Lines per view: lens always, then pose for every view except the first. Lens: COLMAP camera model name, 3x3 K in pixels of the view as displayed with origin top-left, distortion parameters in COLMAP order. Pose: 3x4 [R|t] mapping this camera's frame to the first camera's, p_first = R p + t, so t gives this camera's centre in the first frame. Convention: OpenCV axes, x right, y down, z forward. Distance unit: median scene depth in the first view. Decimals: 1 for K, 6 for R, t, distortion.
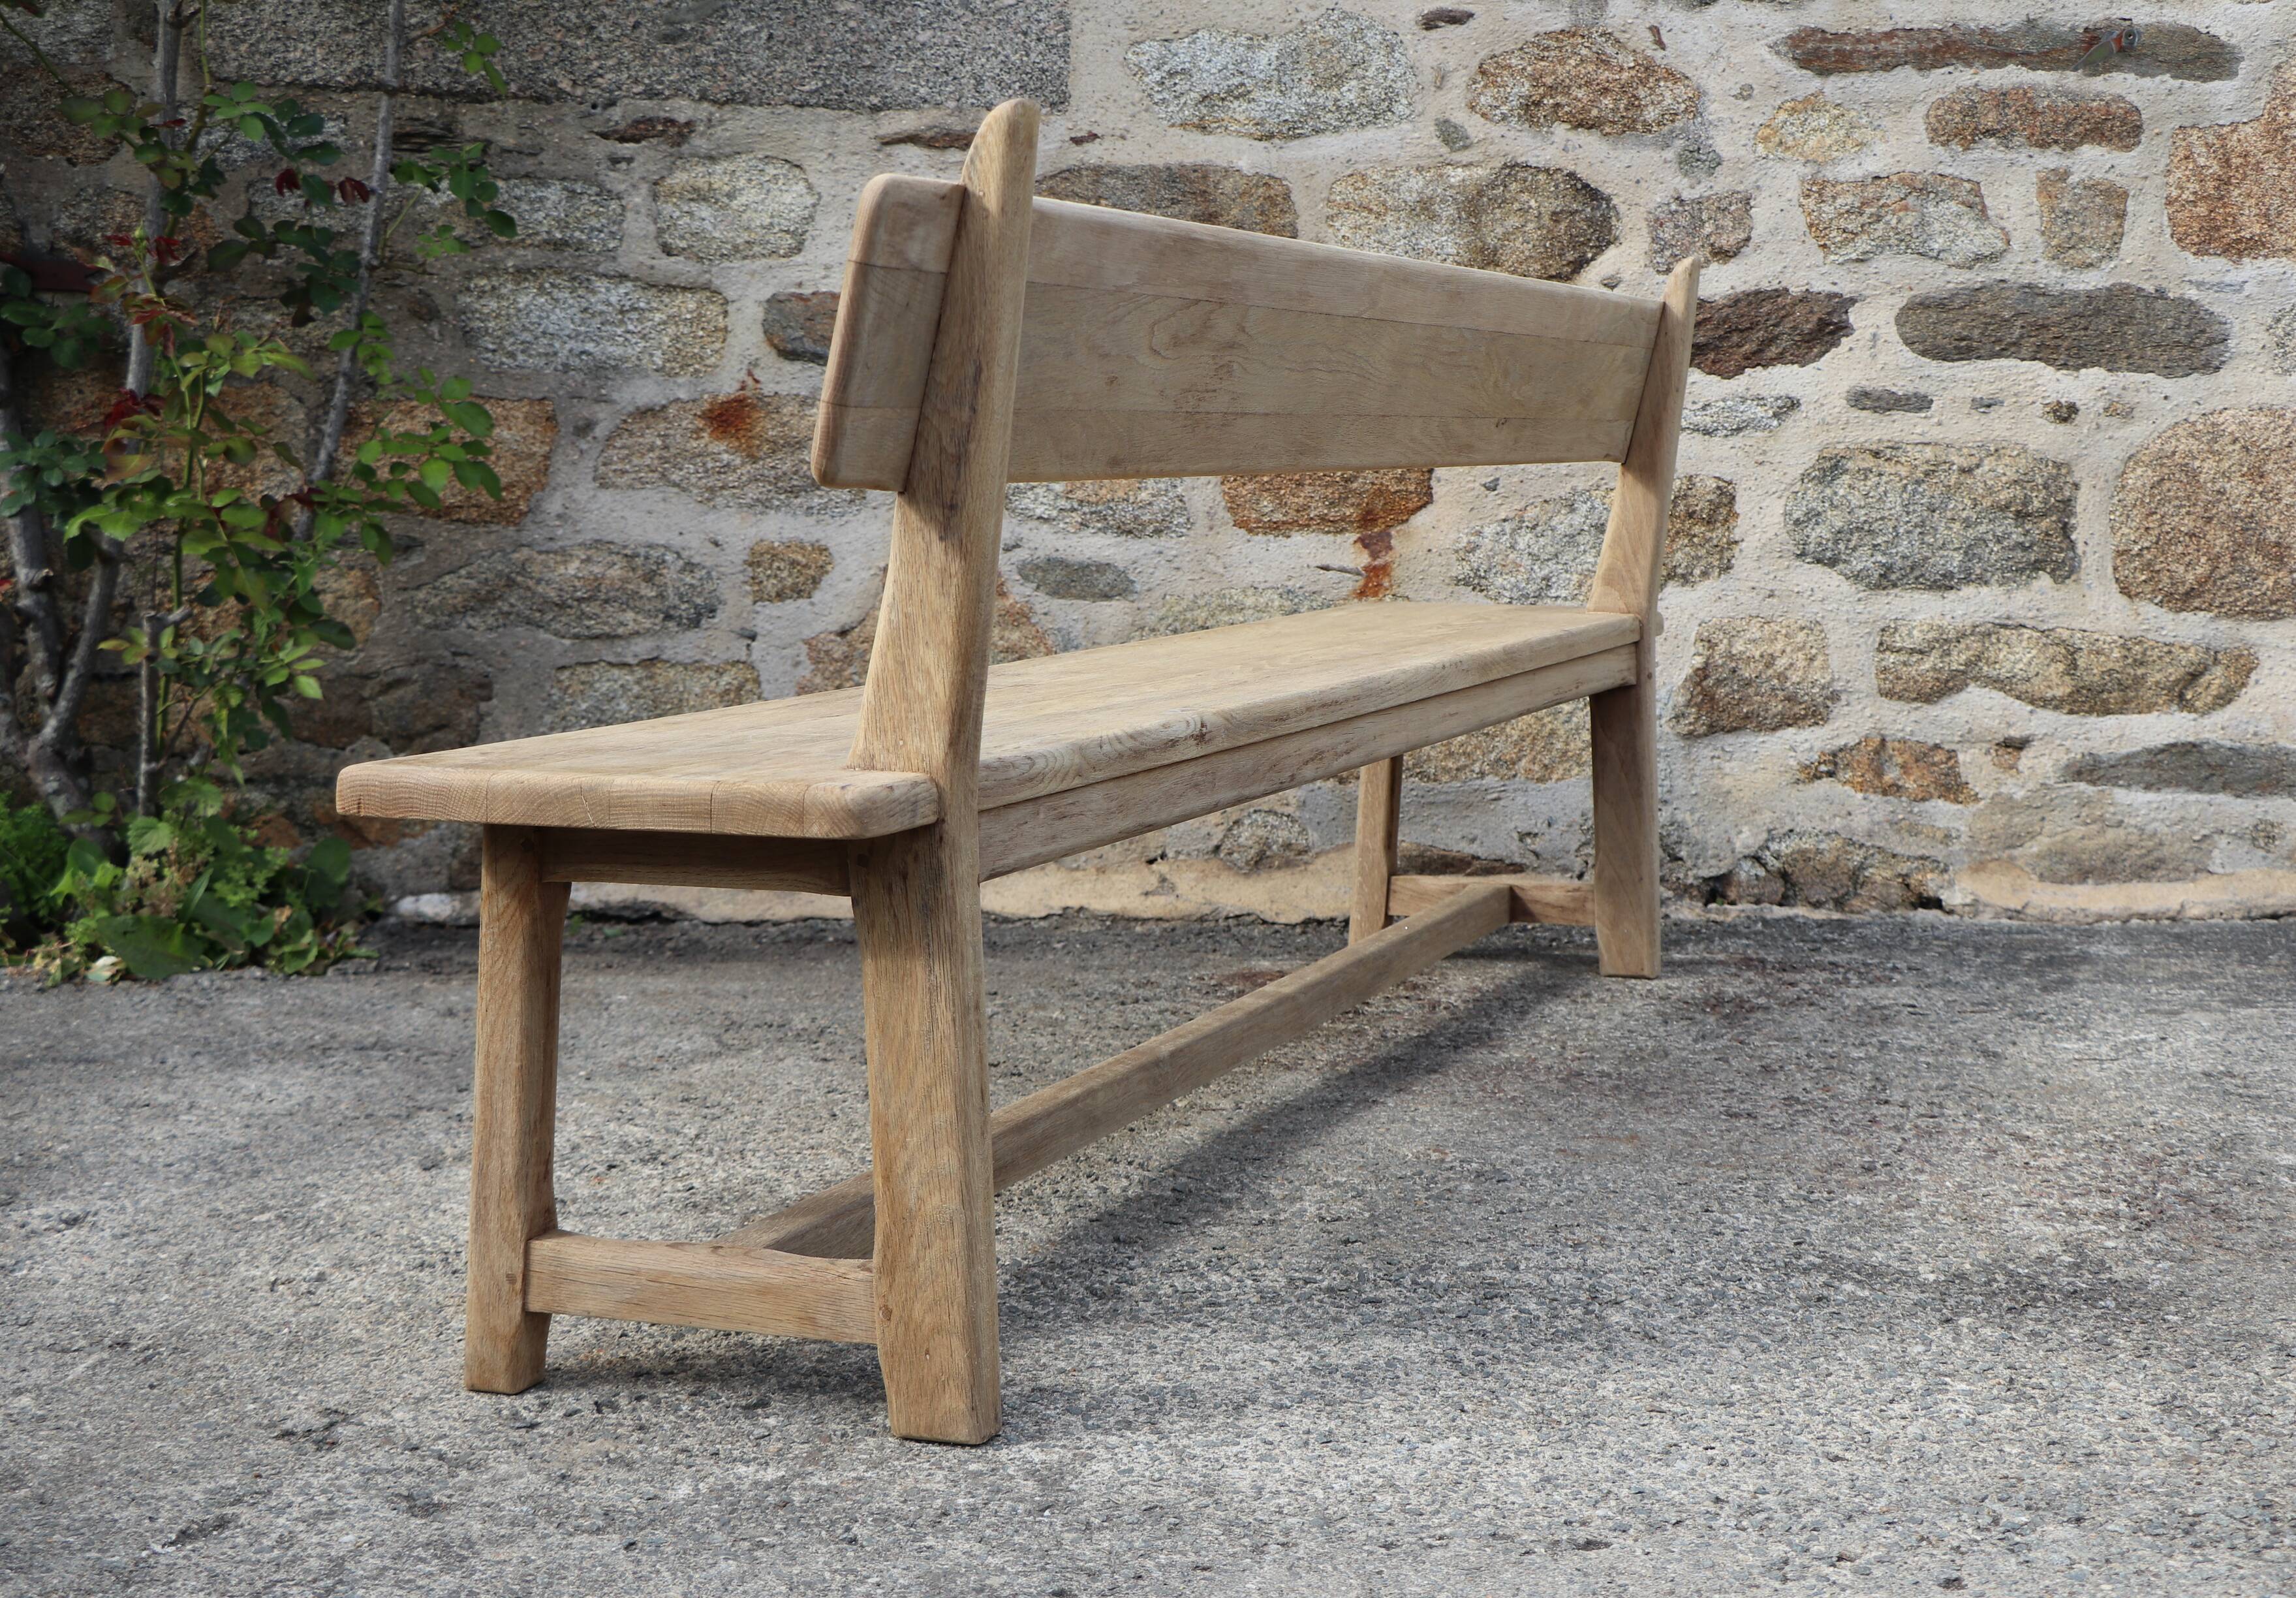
lens RADIAL K [[3354.0, 0, 1198.3], [0, 3354.0, 798.7], [0, 0, 1]] dist [0.070697, 0.000000]
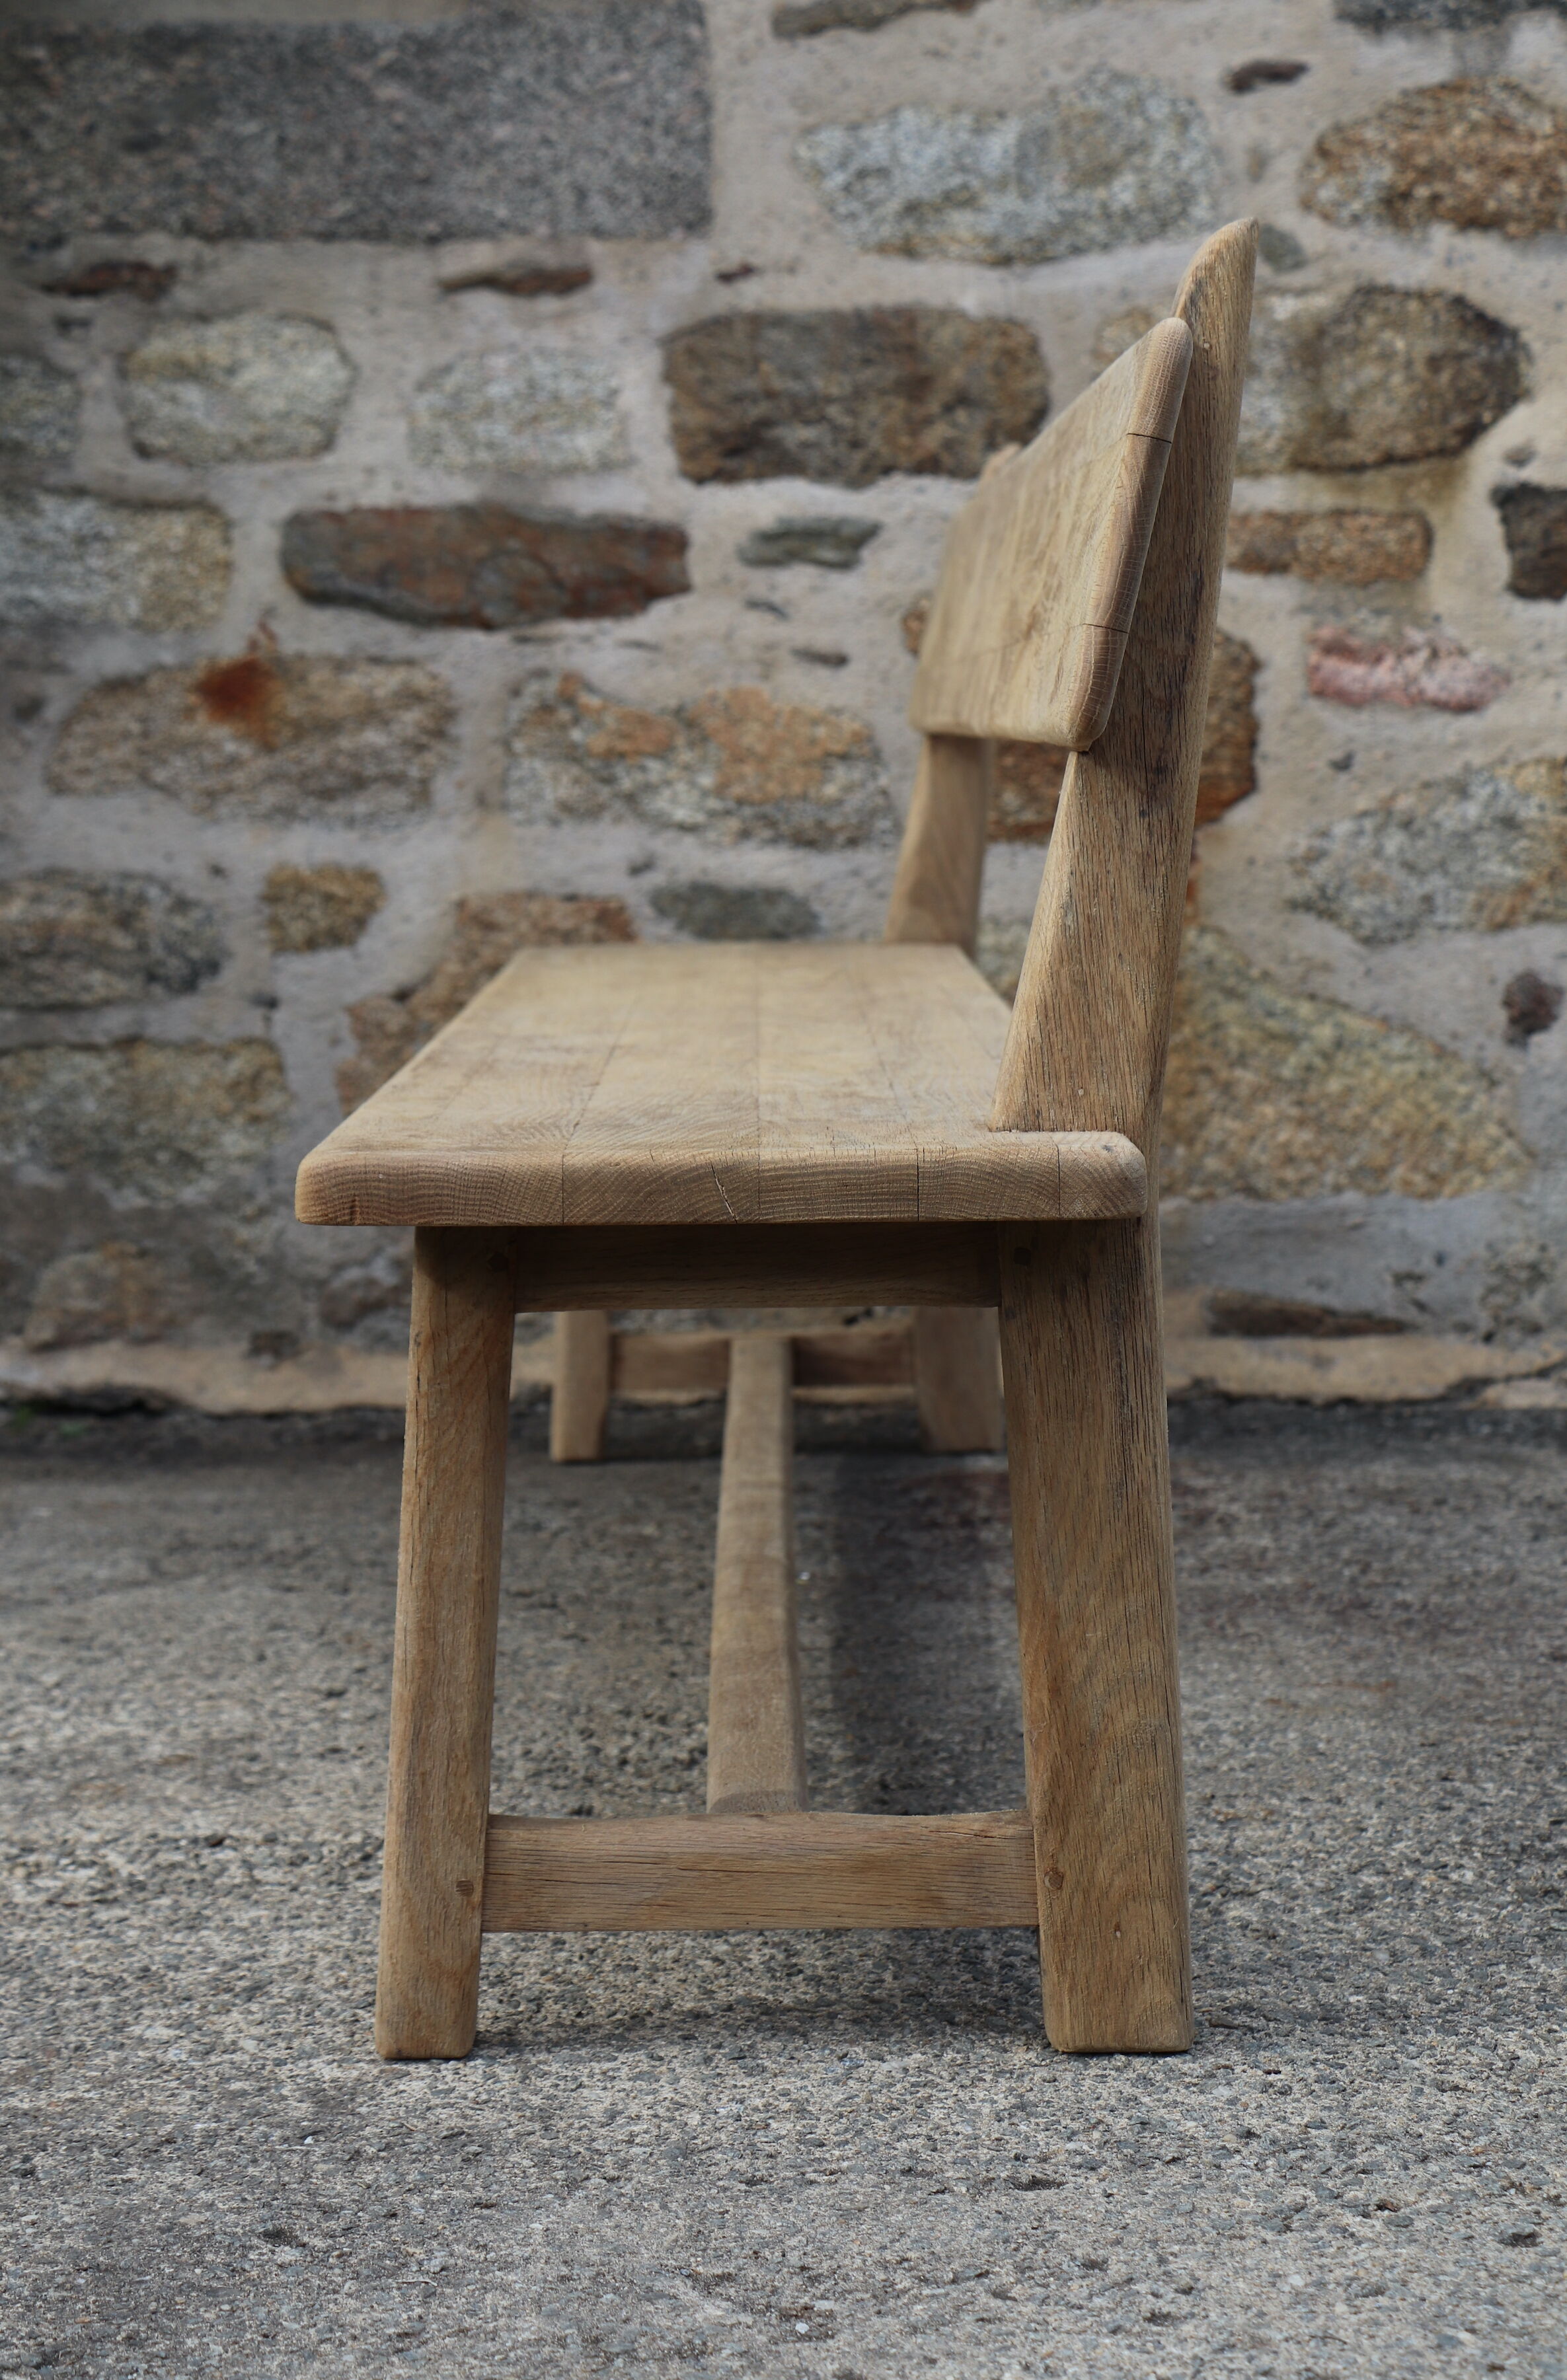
lens RADIAL K [[5185.5, 0, 739.6], [0, 5185.5, 1149.6], [0, 0, 1]] dist [0.325485, 0.000000]
pose [[0.993719, -0.013510, -0.111089, 0.083438], [0.010279, 0.999509, -0.029603, 0.015044], [0.111434, 0.028276, 0.993369, -0.060469]]
